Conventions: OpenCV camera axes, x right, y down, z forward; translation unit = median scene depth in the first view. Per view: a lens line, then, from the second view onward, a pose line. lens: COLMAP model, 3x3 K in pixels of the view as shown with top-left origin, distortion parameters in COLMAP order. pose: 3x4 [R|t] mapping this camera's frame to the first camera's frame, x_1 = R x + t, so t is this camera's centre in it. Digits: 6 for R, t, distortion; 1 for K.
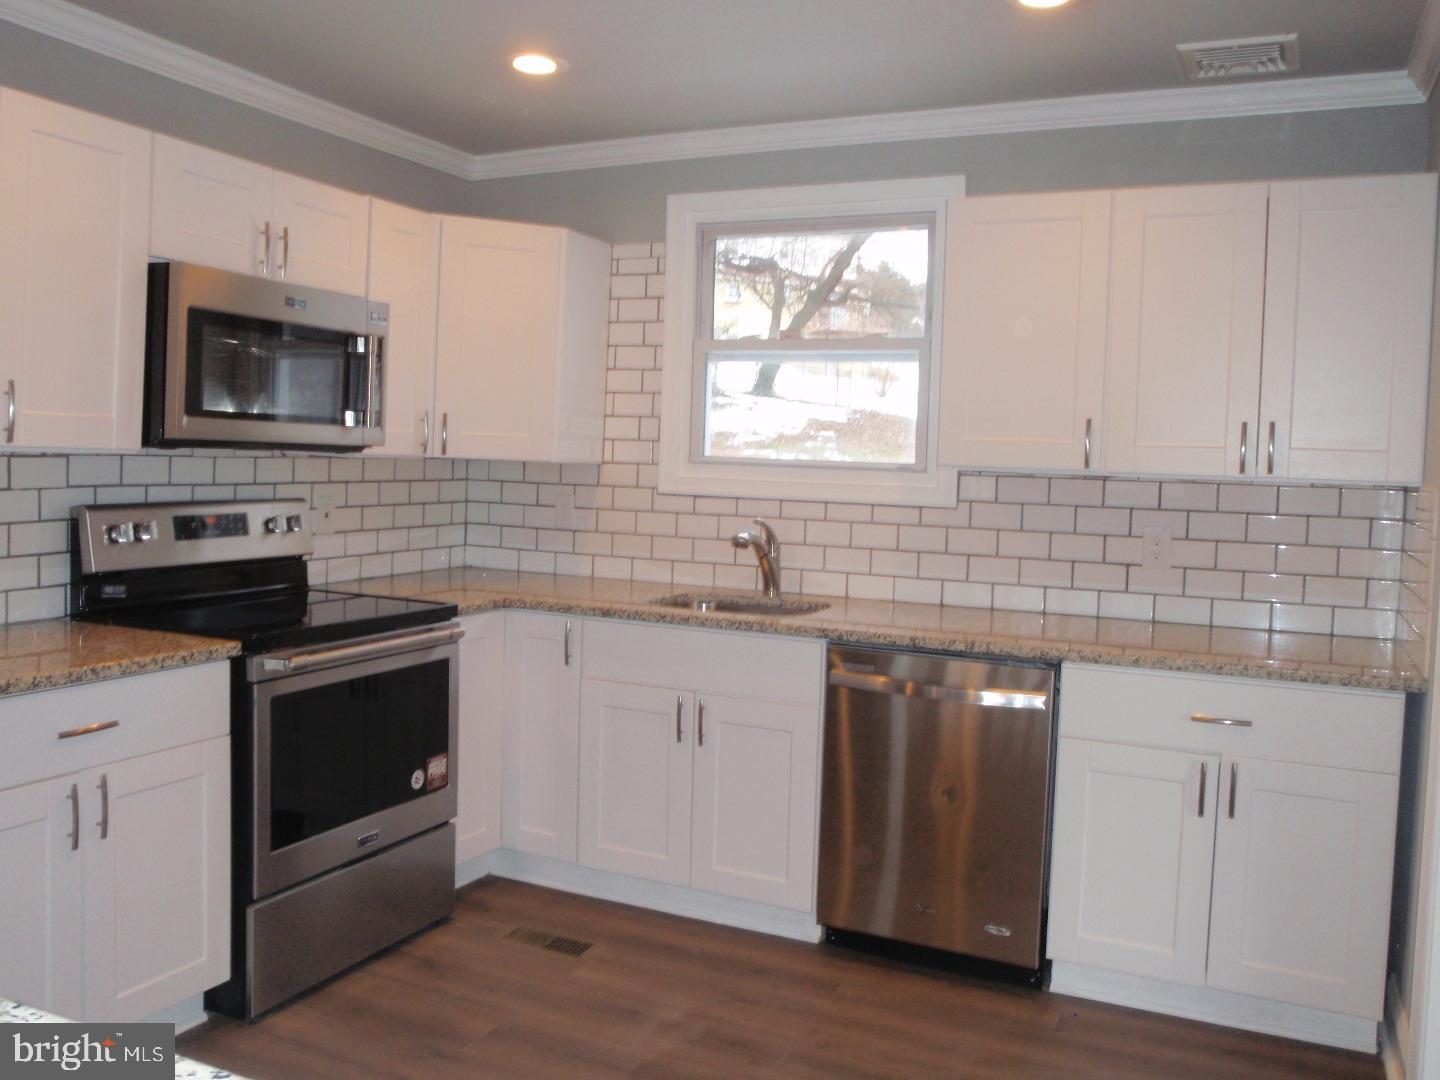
lens RADIAL K [[1205.7, 0, 710.5], [0, 1205.7, 523.3], [0, 0, 1]] dist [-0.072949, 0.045346]
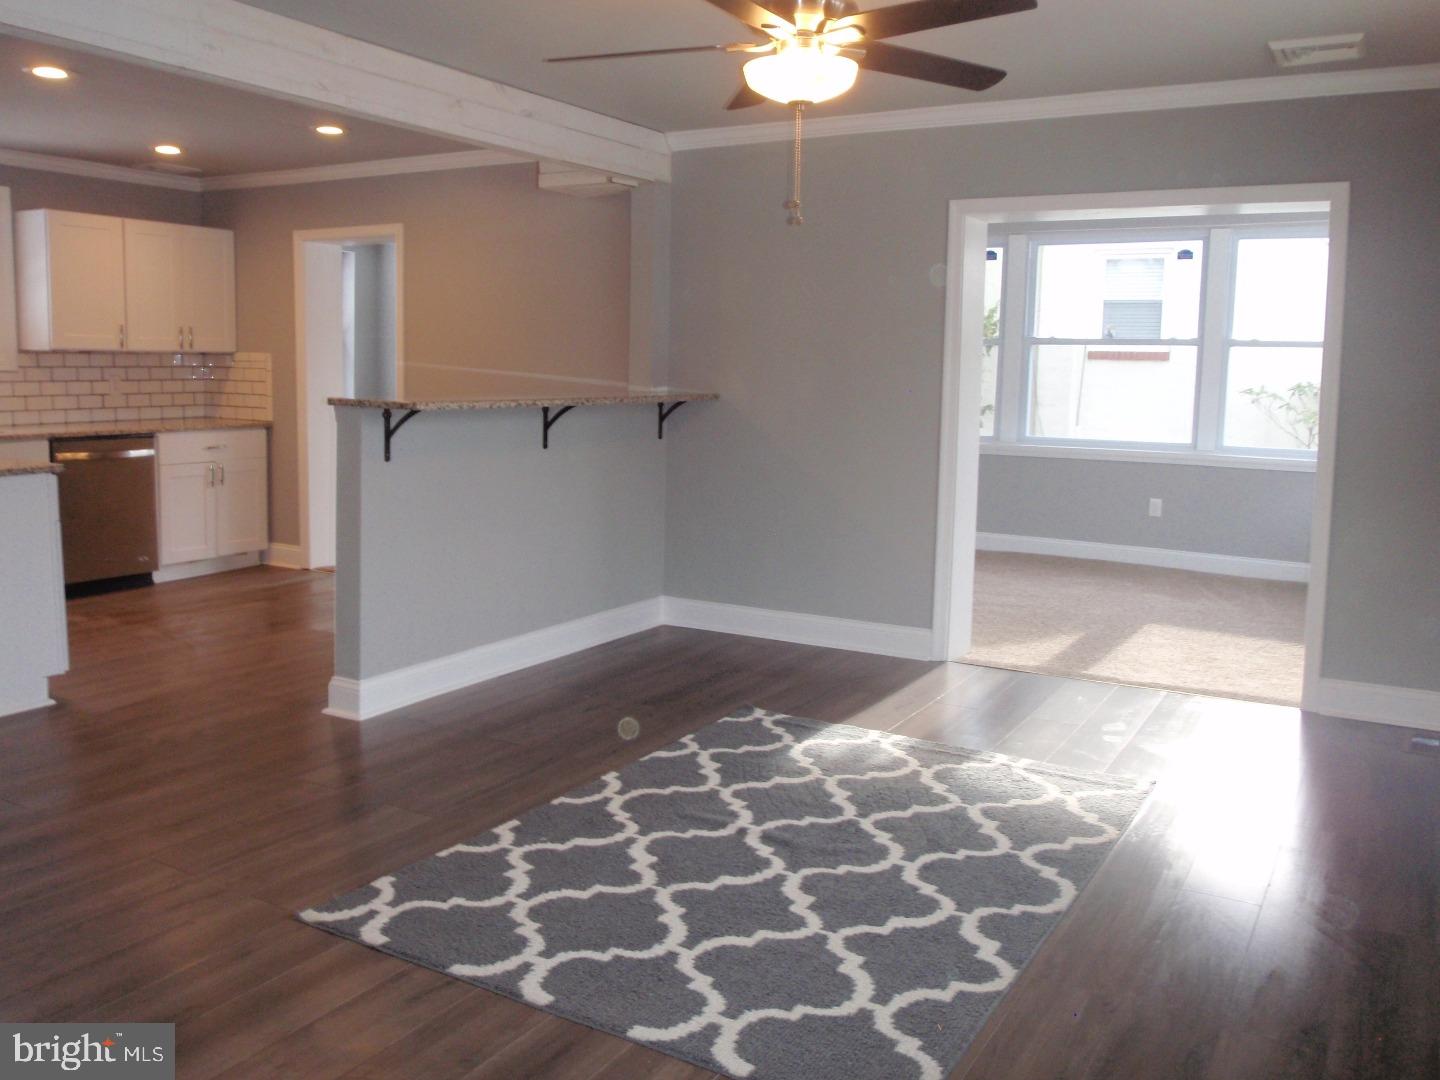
lens RADIAL K [[1205.7, 0, 714.9], [0, 1205.7, 535.0], [0, 0, 1]] dist [-0.072949, 0.045346]
pose [[0.086425, -0.167439, 0.982087, -1.551858], [0.041870, 0.985515, 0.164338, -0.018489], [-0.995378, 0.026917, 0.092183, -0.224225]]
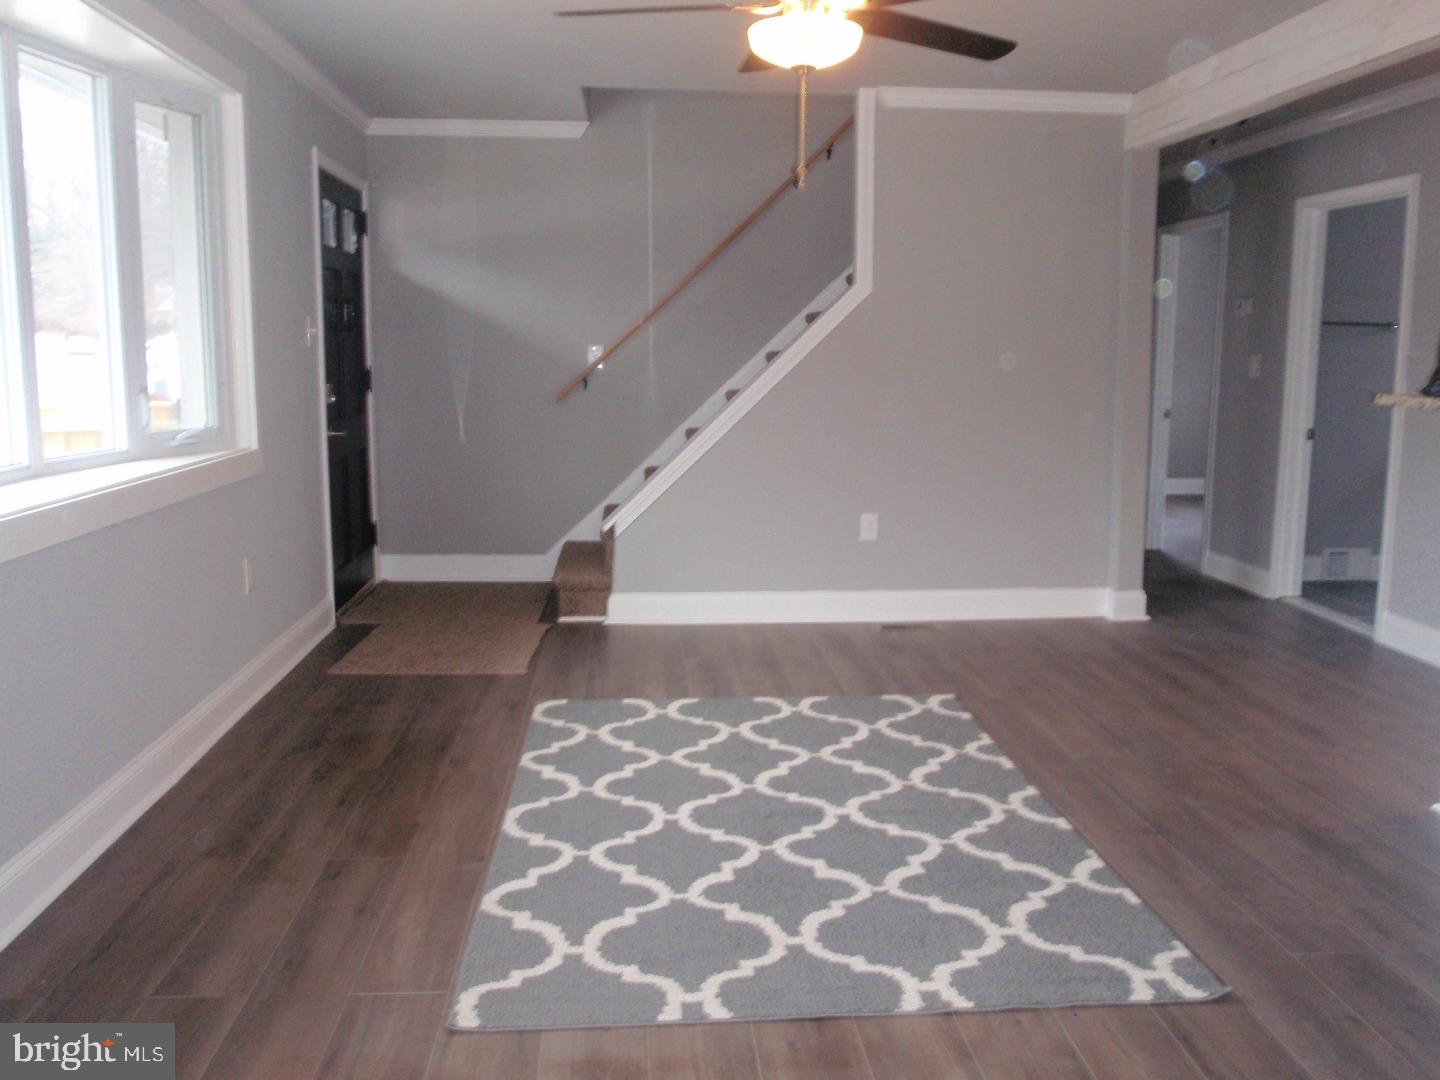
lens RADIAL K [[1205.7, 0, 721.4], [0, 1205.7, 519.4], [0, 0, 1]] dist [-0.072949, 0.045346]
pose [[0.504617, 0.094919, -0.858109, 0.059837], [-0.046334, 0.995483, 0.082868, 0.073724], [0.862099, -0.002056, 0.506736, -0.698023]]
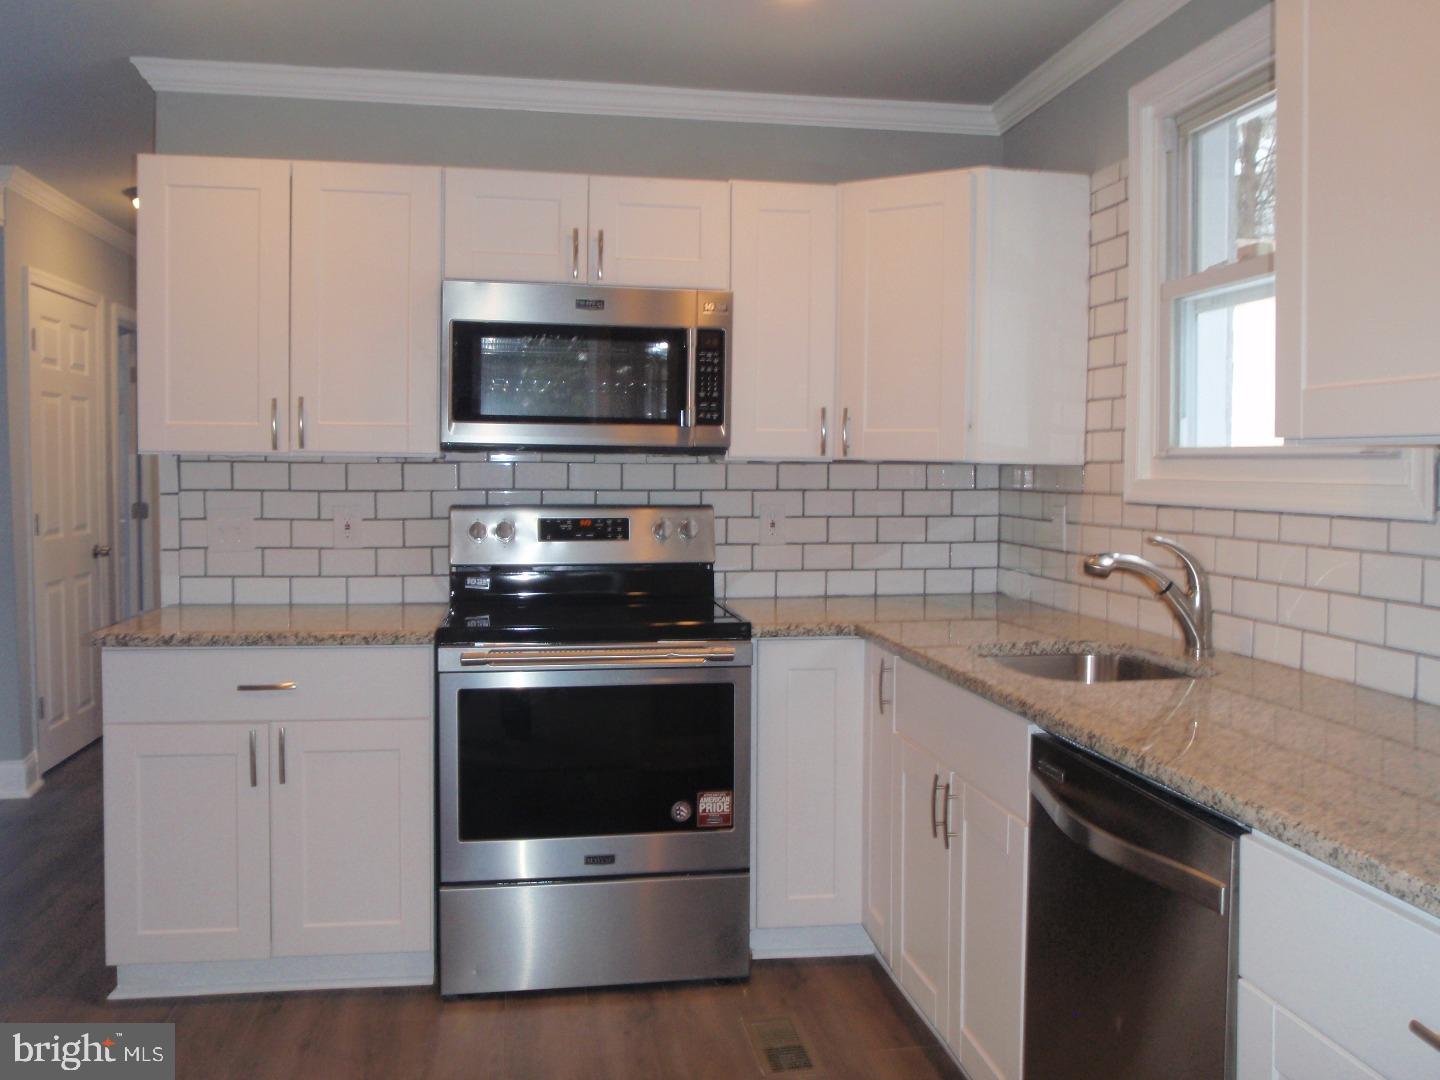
lens RADIAL K [[1205.7, 0, 715.2], [0, 1205.7, 513.0], [0, 0, 1]] dist [-0.072949, 0.045346]
pose [[0.571030, 0.003462, -0.820922, 0.463027], [-0.036506, 0.999109, -0.021180, 0.006377], [0.820117, 0.042064, 0.570647, 0.446581]]
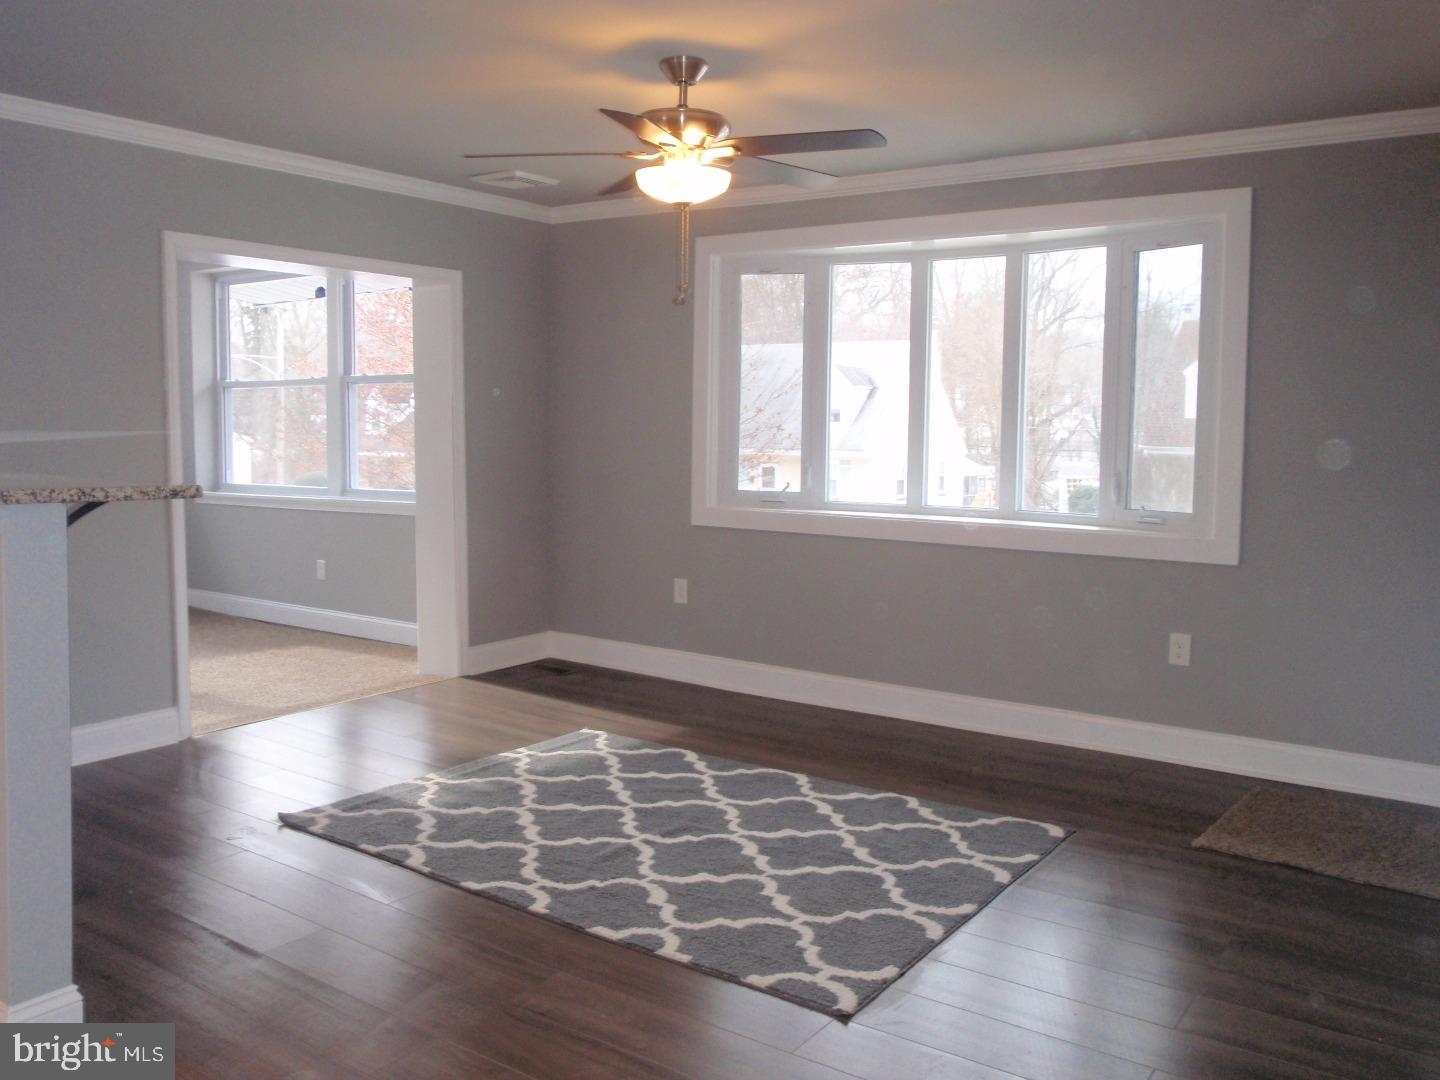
lens RADIAL K [[1205.7, 0, 721.6], [0, 1205.7, 532.8], [0, 0, 1]] dist [-0.072949, 0.045346]
pose [[-0.985440, -0.055209, 0.160810, -0.880718], [-0.030048, 0.987475, 0.154886, -0.061379], [-0.167347, 0.147799, -0.974757, 0.809372]]
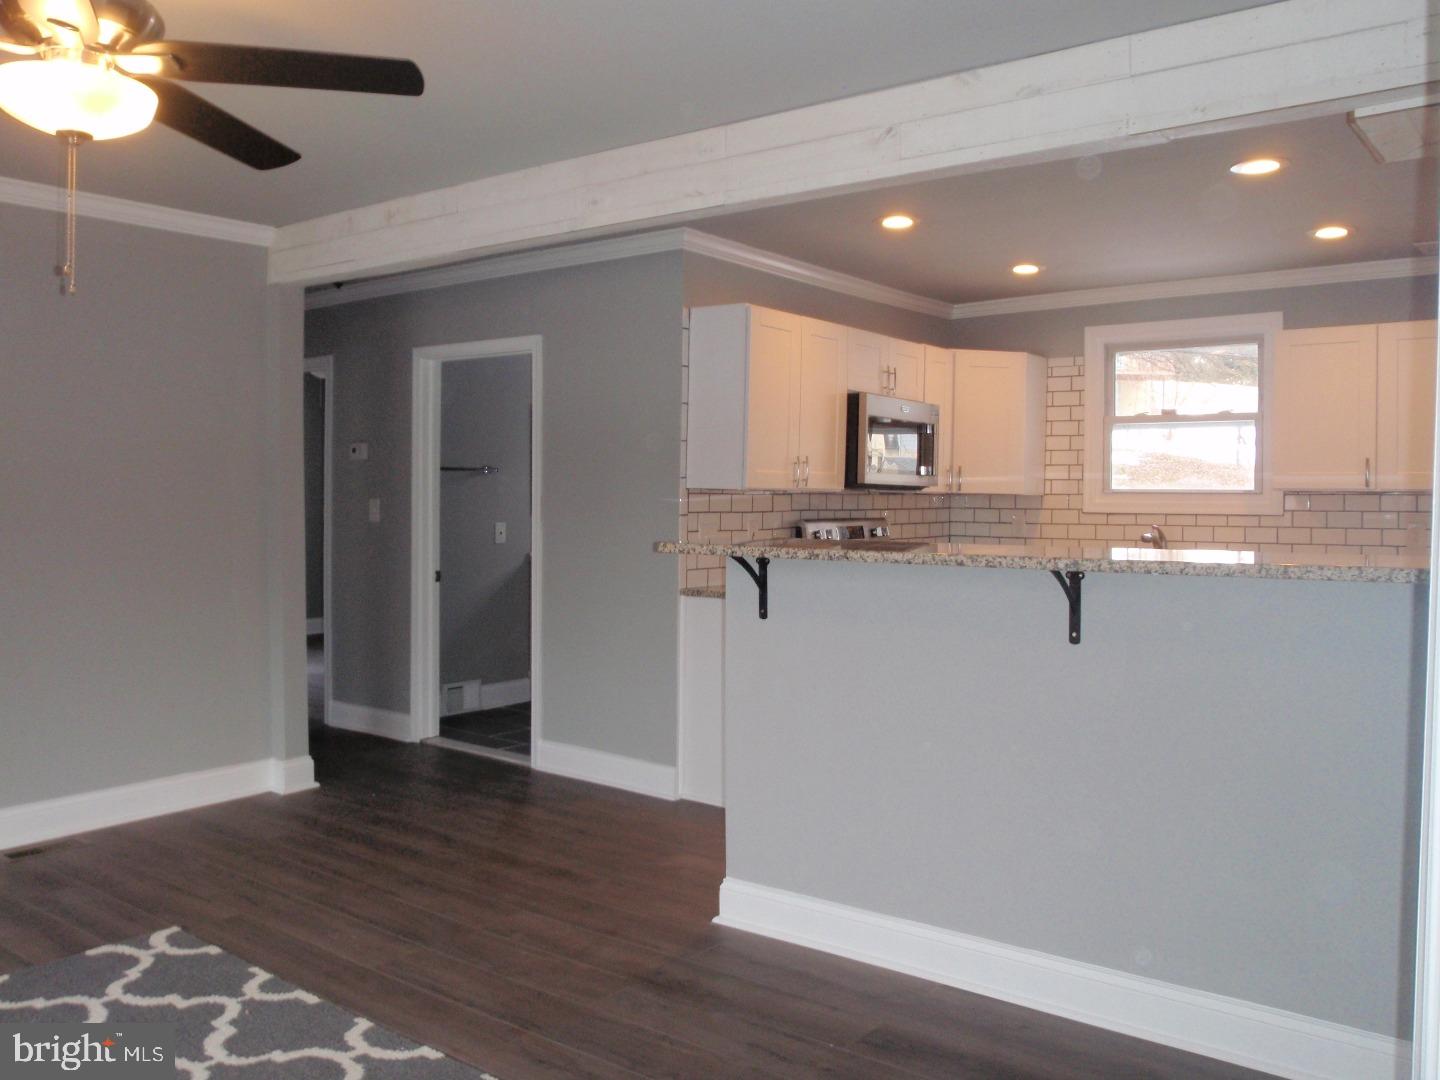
lens RADIAL K [[1205.7, 0, 721.9], [0, 1205.7, 515.2], [0, 0, 1]] dist [-0.072949, 0.045346]
pose [[0.977552, -0.022792, -0.209459, -0.205178], [0.012664, 0.998690, -0.049569, 0.058341], [0.210314, 0.045804, 0.976560, -0.744950]]
